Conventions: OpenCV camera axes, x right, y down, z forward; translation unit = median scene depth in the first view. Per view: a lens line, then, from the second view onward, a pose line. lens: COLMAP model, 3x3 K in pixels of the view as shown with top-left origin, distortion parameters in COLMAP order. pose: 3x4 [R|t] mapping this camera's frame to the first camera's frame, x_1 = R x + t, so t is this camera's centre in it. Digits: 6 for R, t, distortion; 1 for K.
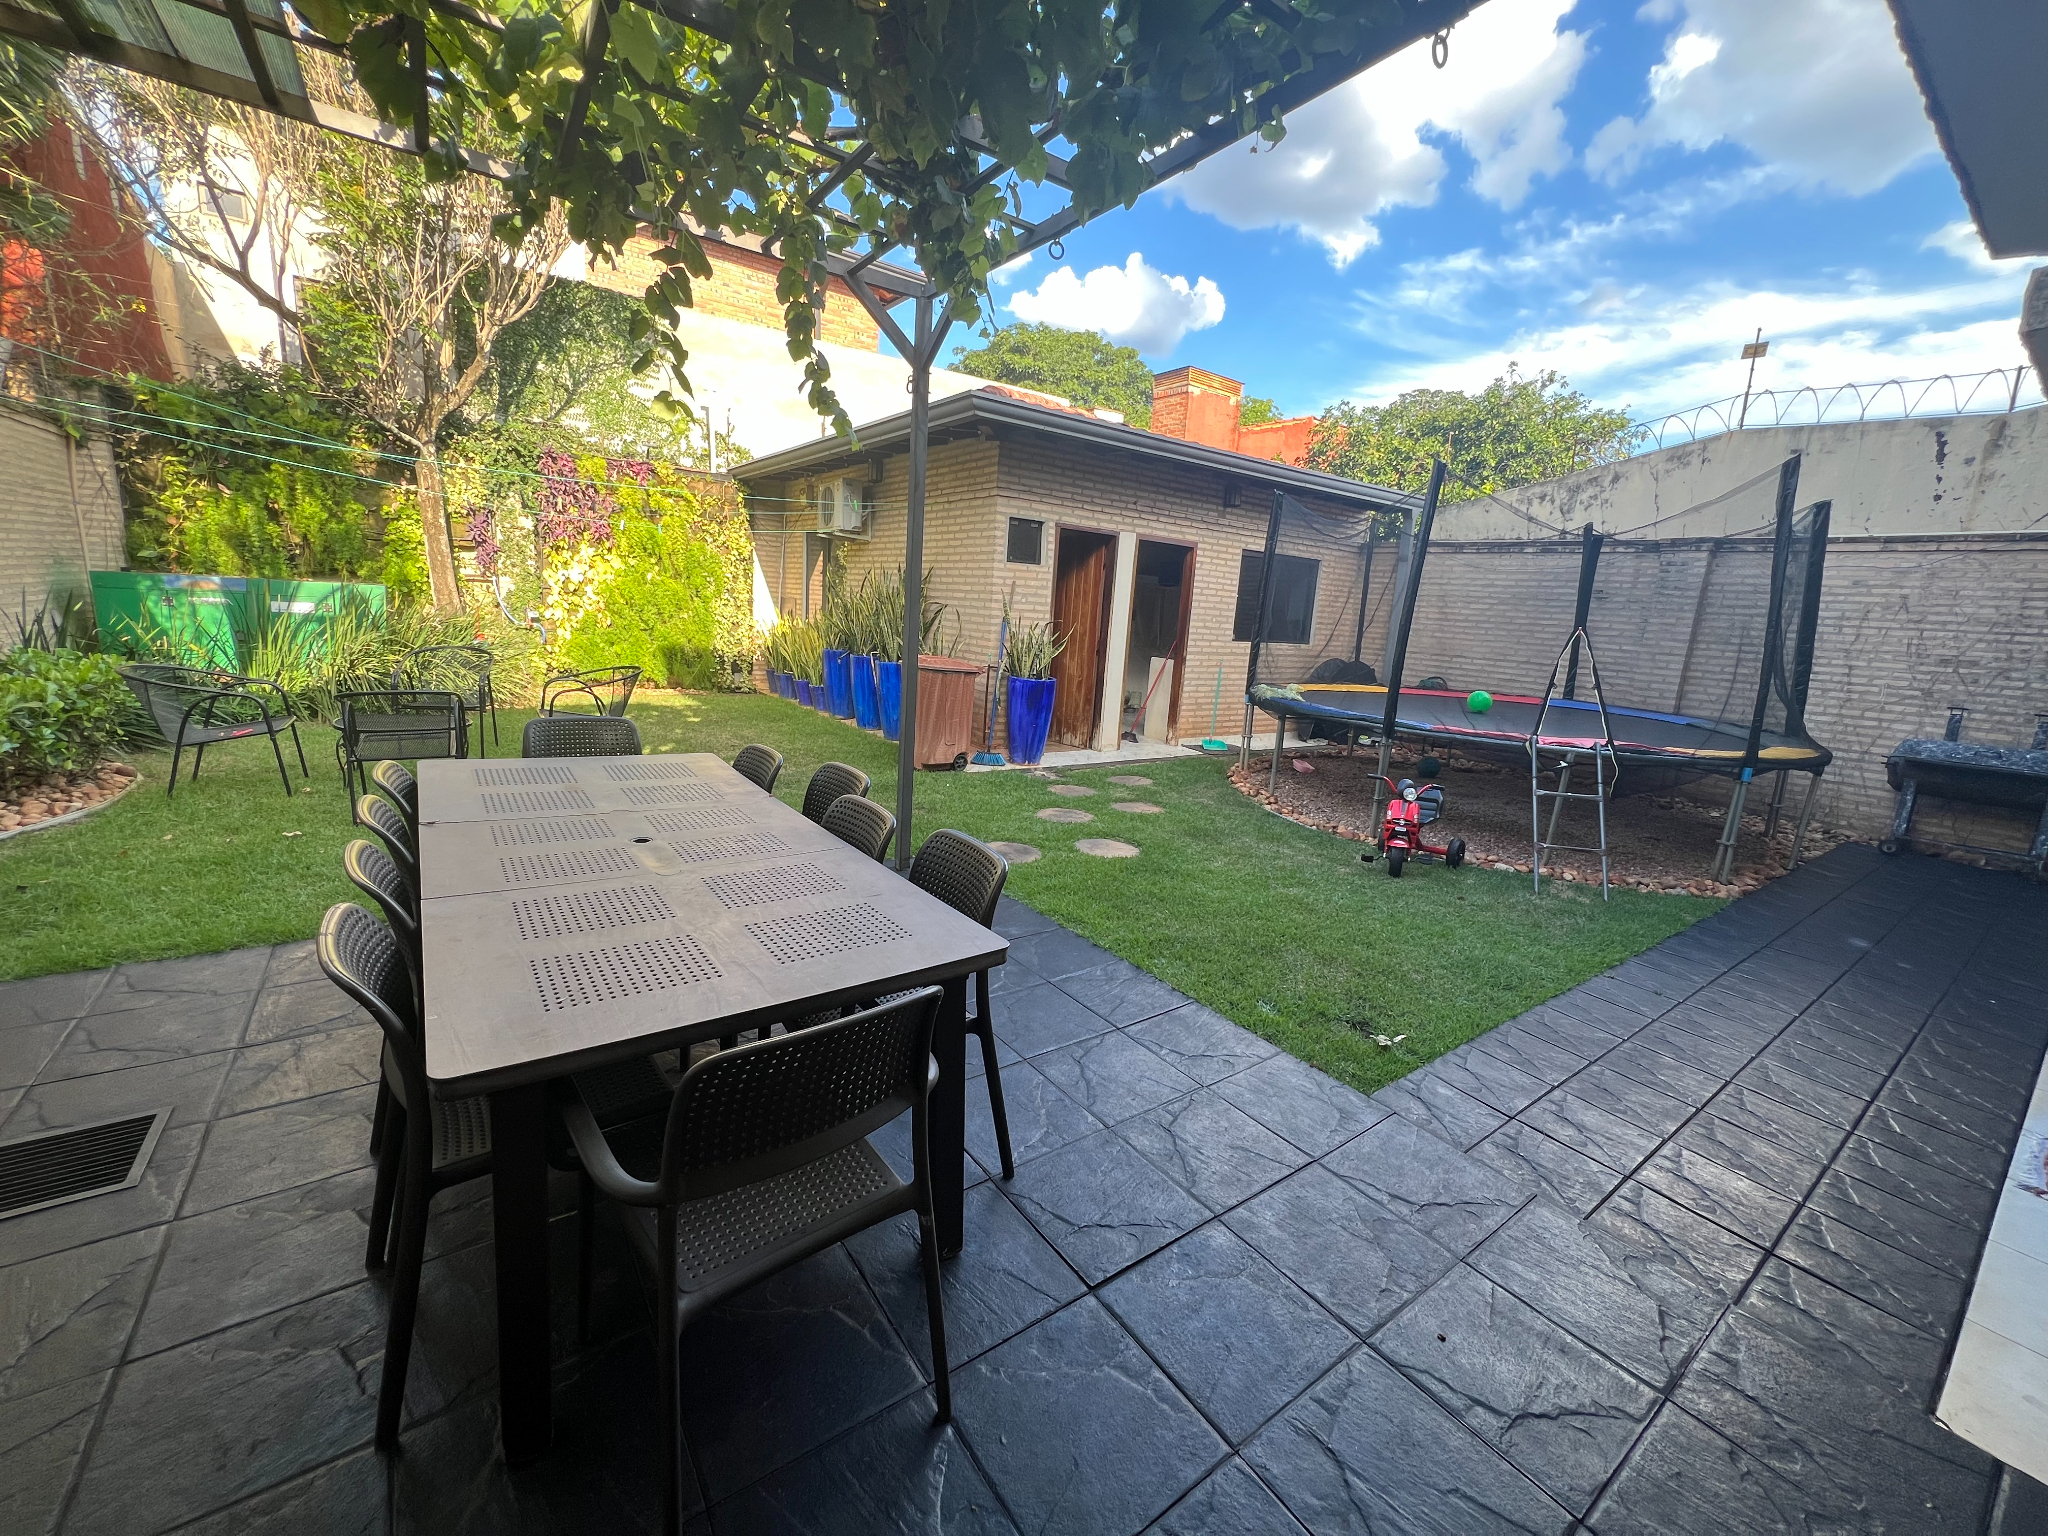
lens RADIAL K [[820.2, 0, 1027.0], [0, 820.2, 771.1], [0, 0, 1]] dist [-0.002767, 0.001076]
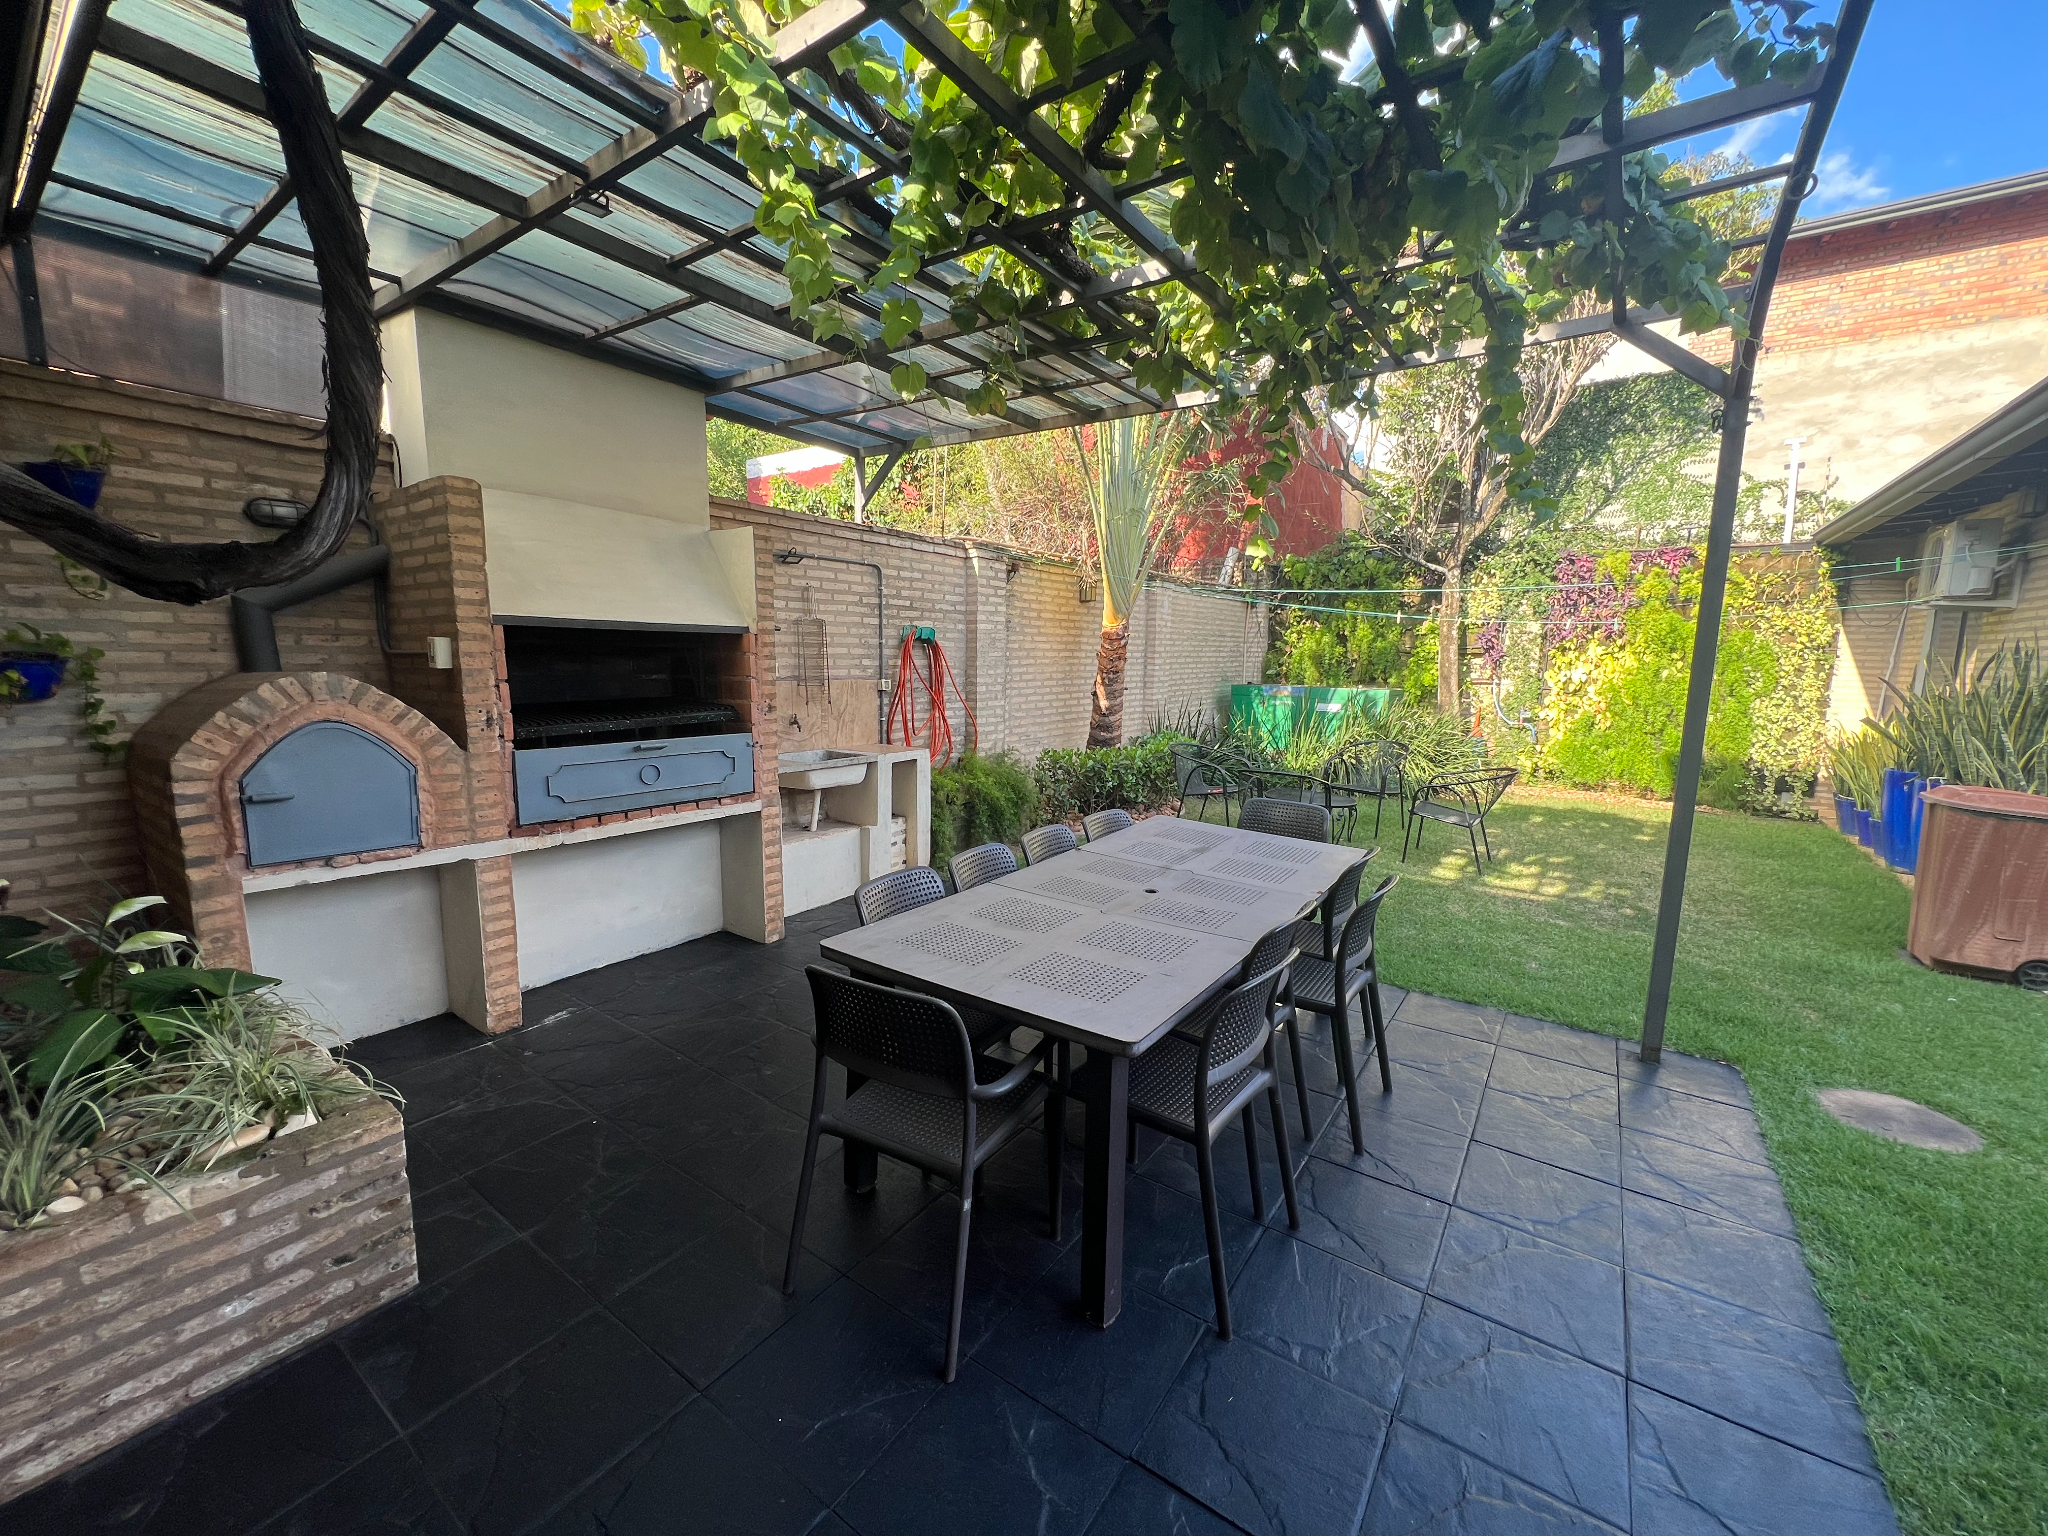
lens RADIAL K [[820.2, 0, 1027.0], [0, 820.2, 771.1], [0, 0, 1]] dist [-0.002767, 0.001076]
pose [[0.323979, 0.075779, -0.943024, 0.163791], [-0.187003, 0.982250, 0.014686, -0.020337], [0.927398, 0.171590, 0.332399, 0.093232]]
